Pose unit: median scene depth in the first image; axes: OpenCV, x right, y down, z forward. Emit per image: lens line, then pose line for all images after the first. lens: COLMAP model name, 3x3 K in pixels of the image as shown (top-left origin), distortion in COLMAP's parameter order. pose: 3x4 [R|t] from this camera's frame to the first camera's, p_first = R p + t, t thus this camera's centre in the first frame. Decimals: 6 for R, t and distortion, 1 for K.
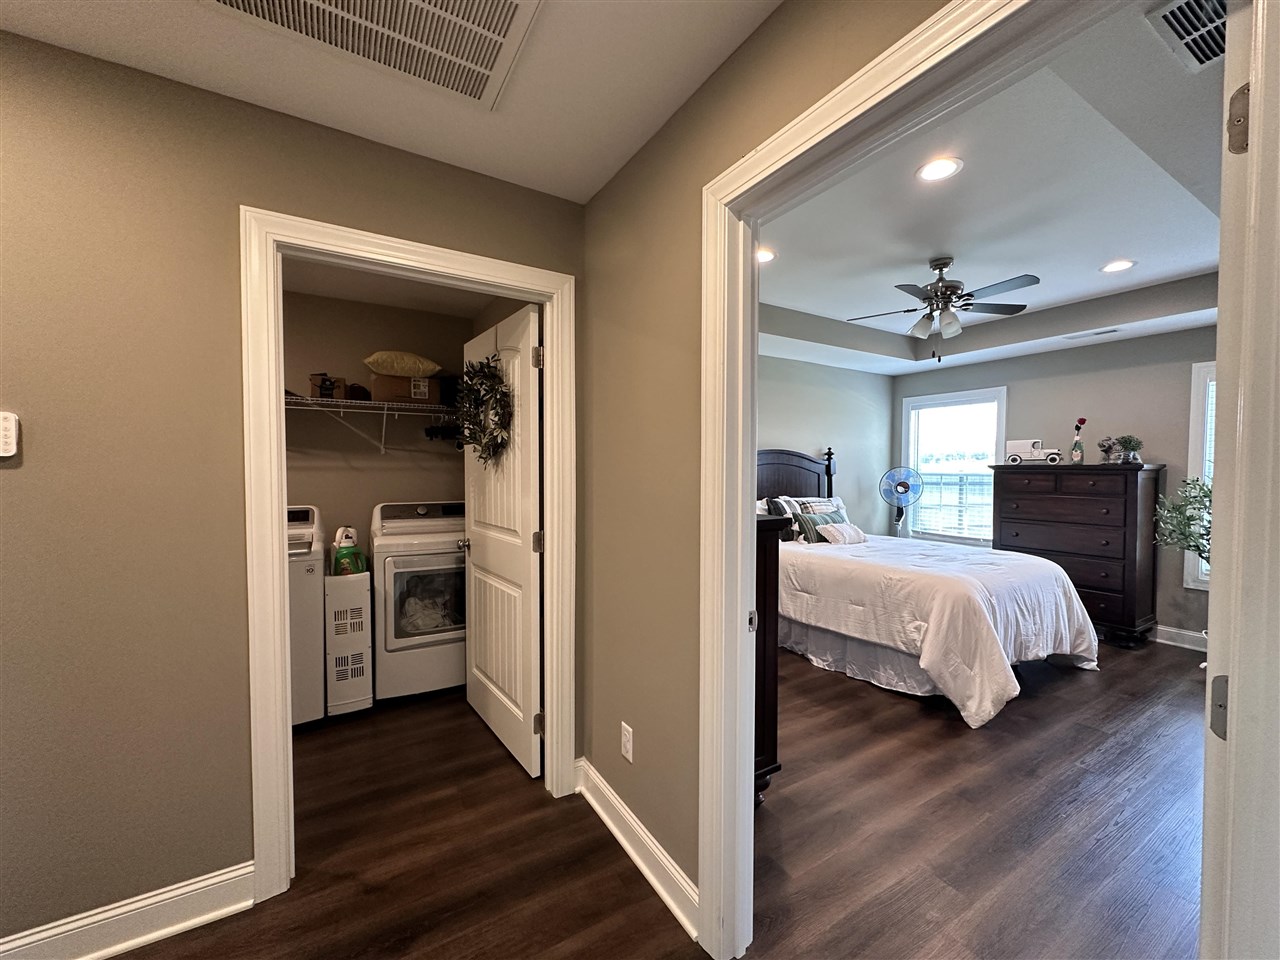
lens RADIAL K [[510.5, 0, 640.3], [0, 510.5, 480.5], [0, 0, 1]] dist [-0.002936, 0.000642]
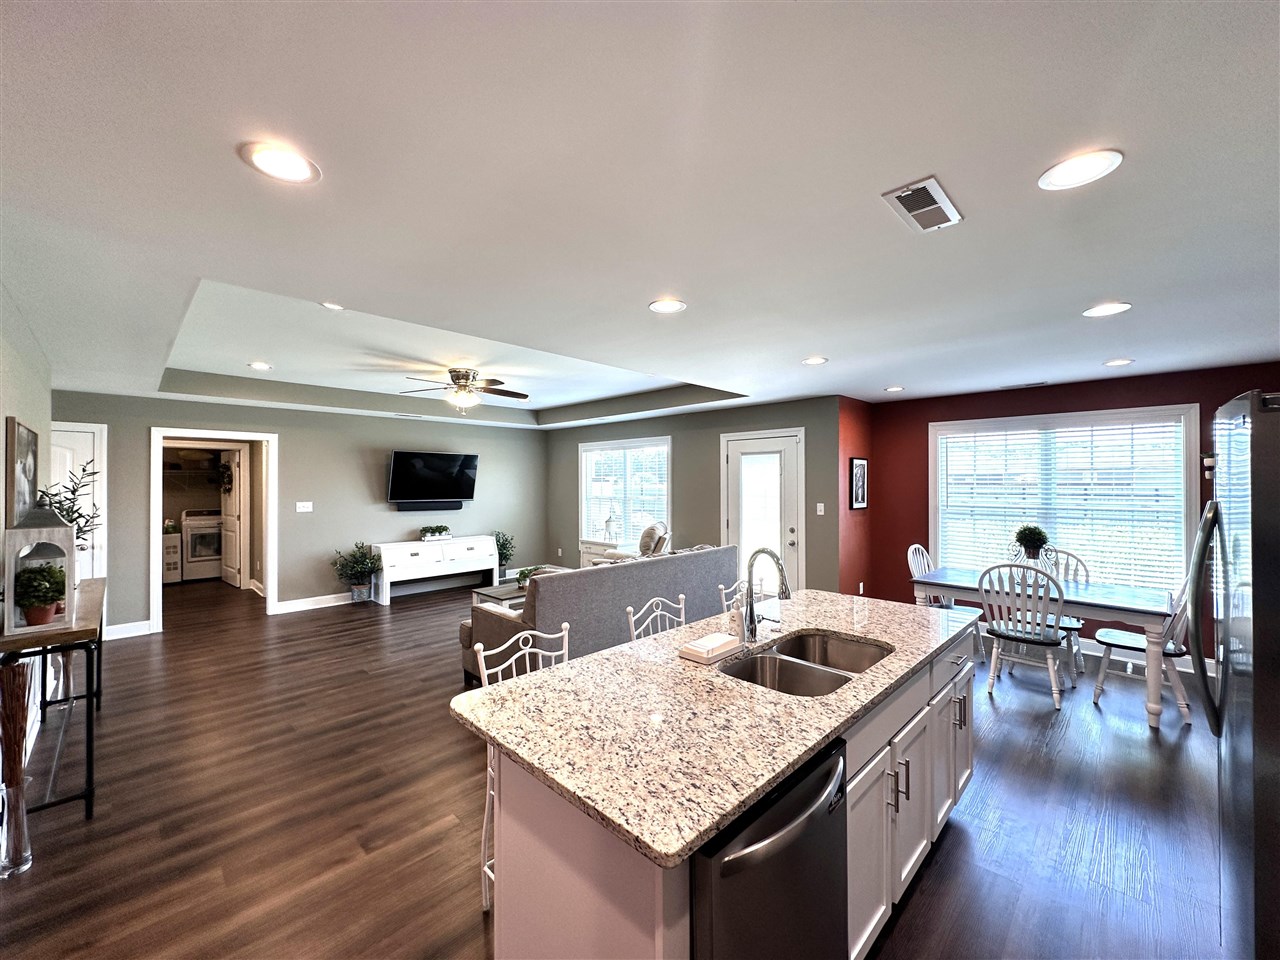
lens RADIAL K [[510.5, 0, 640.3], [0, 510.5, 480.5], [0, 0, 1]] dist [-0.002936, 0.000642]
pose [[0.967924, -0.006541, 0.251158, 1.194053], [0.014035, 0.999508, -0.028057, 0.001304], [-0.250850, 0.030682, 0.967540, -2.313789]]
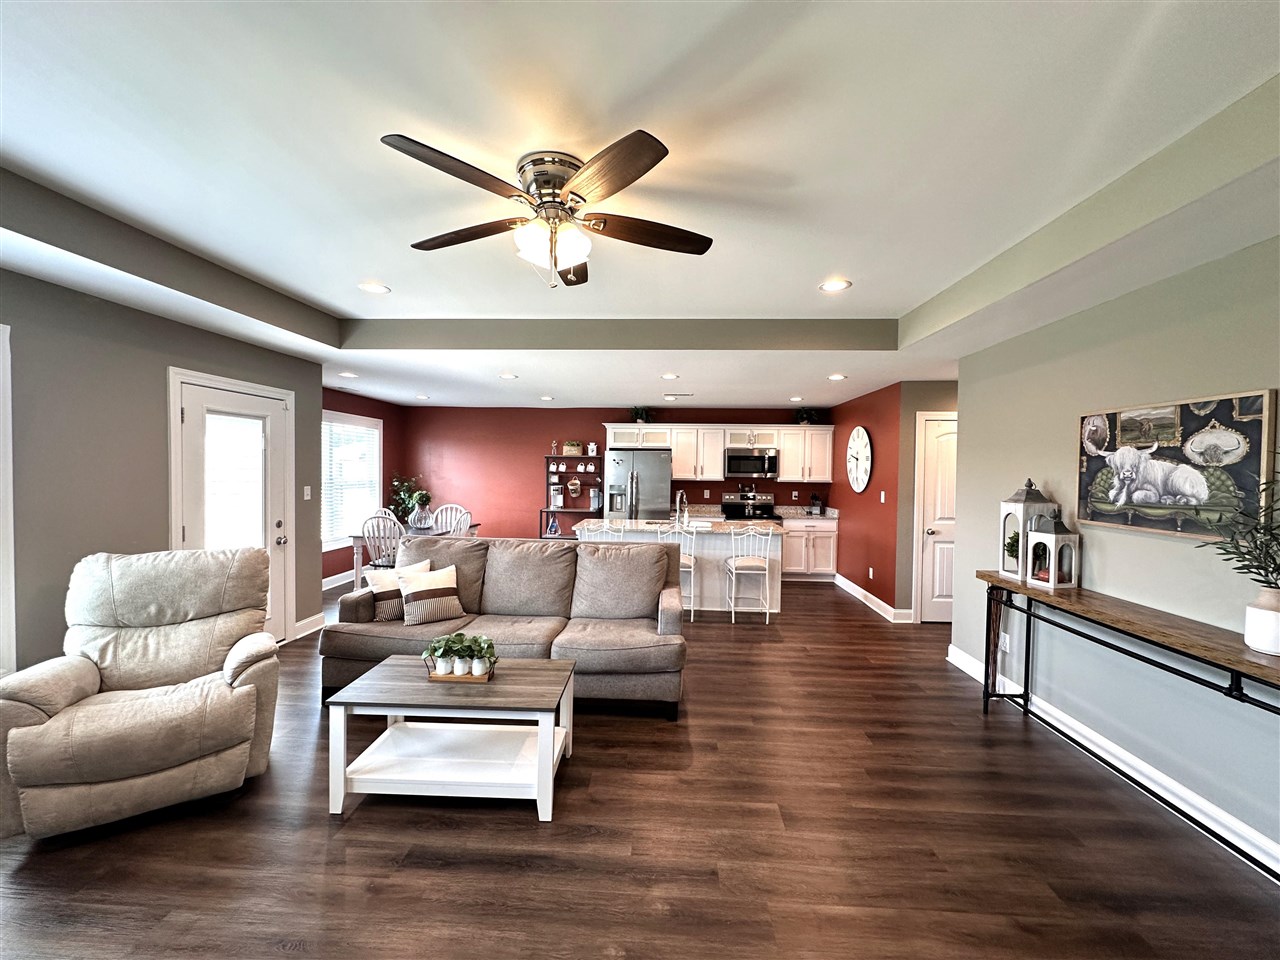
lens RADIAL K [[510.5, 0, 640.3], [0, 510.5, 480.5], [0, 0, 1]] dist [-0.002936, 0.000642]
pose [[-0.828314, -0.030125, 0.559453, 0.554482], [-0.004253, 0.998863, 0.047490, -0.055652], [-0.560247, 0.036958, -0.827500, 0.066017]]
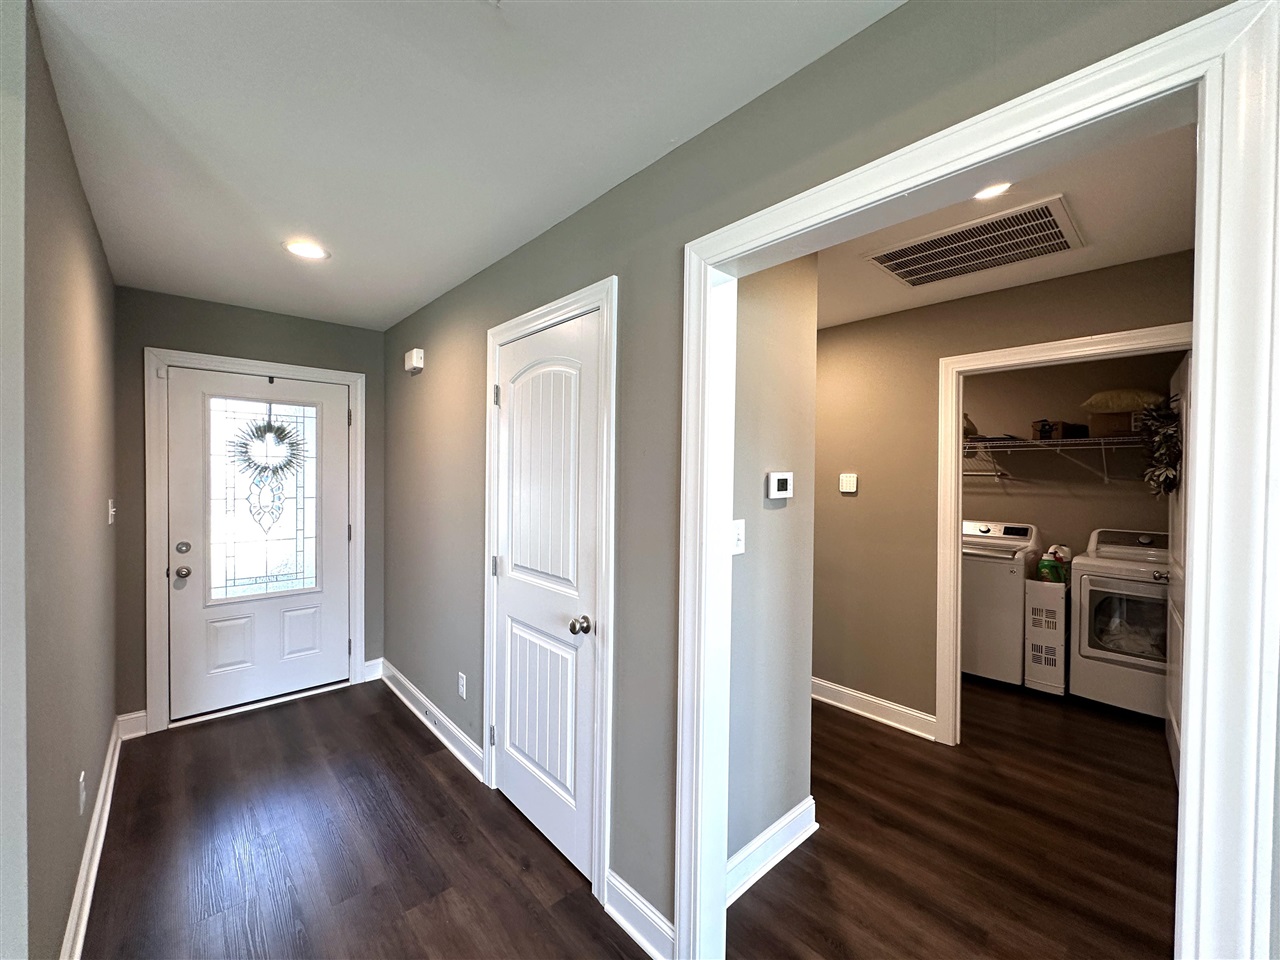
lens RADIAL K [[510.5, 0, 640.3], [0, 510.5, 480.5], [0, 0, 1]] dist [-0.002936, 0.000642]
pose [[0.196805, 0.007246, -0.980416, 0.439682], [-0.034578, 0.999402, 0.000446, -0.029870], [0.979833, 0.033813, 0.196938, -0.225889]]
